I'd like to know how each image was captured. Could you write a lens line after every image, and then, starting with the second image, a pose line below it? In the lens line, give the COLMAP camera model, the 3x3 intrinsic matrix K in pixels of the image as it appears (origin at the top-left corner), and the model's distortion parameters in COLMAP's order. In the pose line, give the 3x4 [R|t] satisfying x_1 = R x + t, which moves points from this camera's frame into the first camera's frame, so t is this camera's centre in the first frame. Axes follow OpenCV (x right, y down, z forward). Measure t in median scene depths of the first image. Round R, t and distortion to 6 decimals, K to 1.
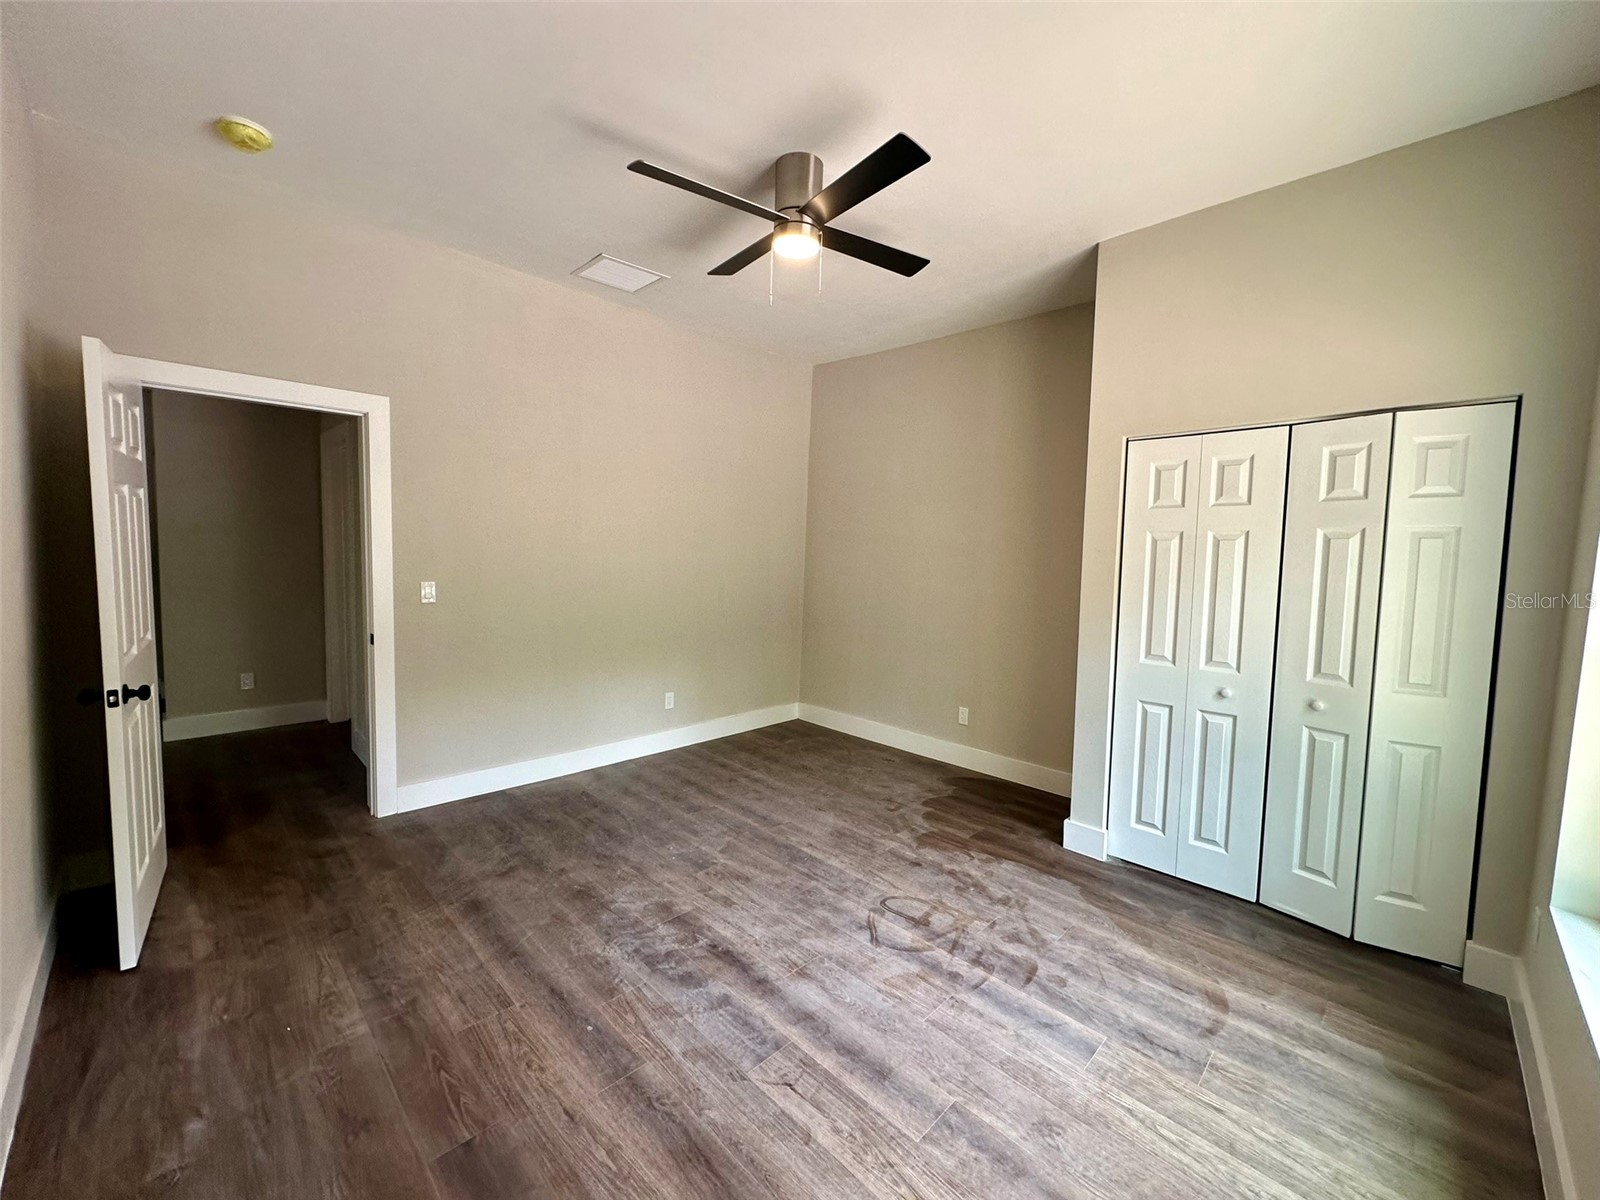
lens RADIAL K [[641.5, 0, 796.7], [0, 641.5, 598.7], [0, 0, 1]] dist [-0.001063, 0.000847]
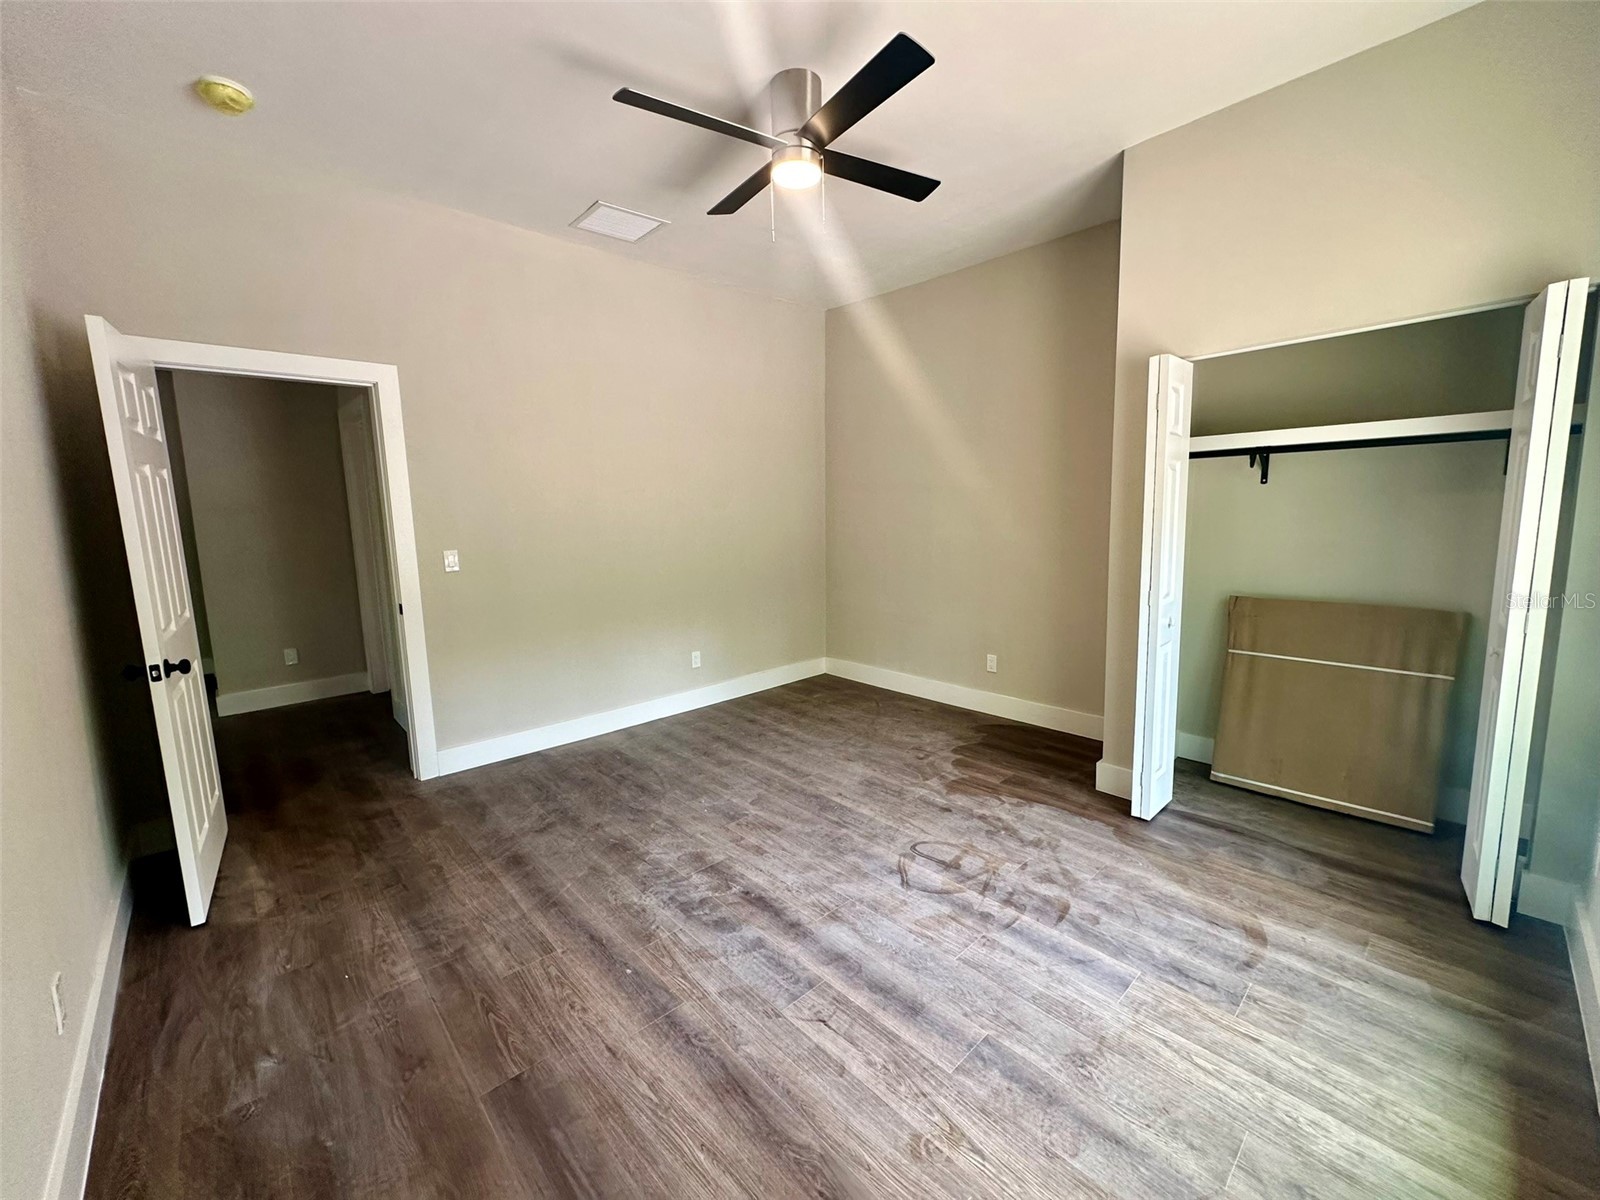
lens RADIAL K [[641.5, 0, 796.4], [0, 641.5, 599.6], [0, 0, 1]] dist [-0.001063, 0.000847]
pose [[0.998049, -0.042525, -0.045718, 0.015884], [0.045377, 0.996964, 0.063273, 0.015892], [0.042888, -0.065224, 0.996949, 0.016948]]
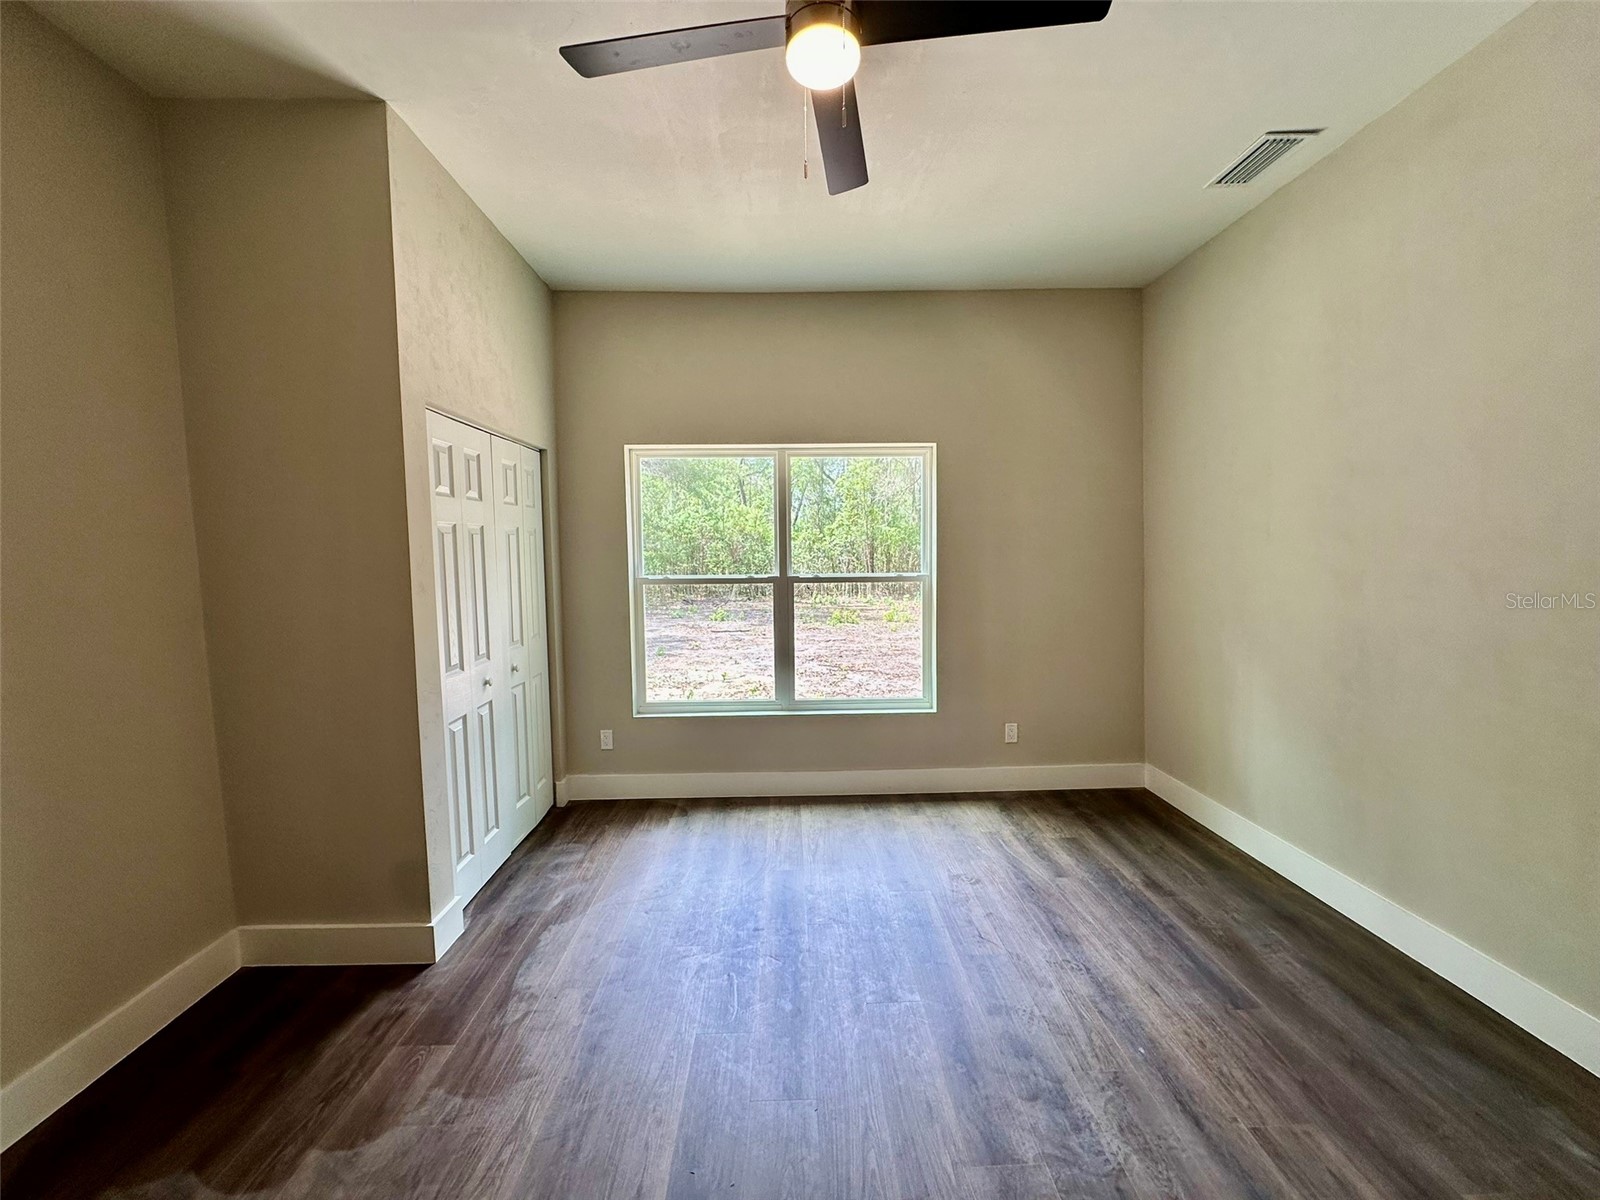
lens RADIAL K [[641.5, 0, 801.7], [0, 641.5, 601.9], [0, 0, 1]] dist [-0.001063, 0.000847]
pose [[-0.730261, -0.071870, 0.679377, -0.451635], [0.045244, 0.987180, 0.153064, -0.133201], [-0.681668, 0.142514, -0.717648, 1.578349]]
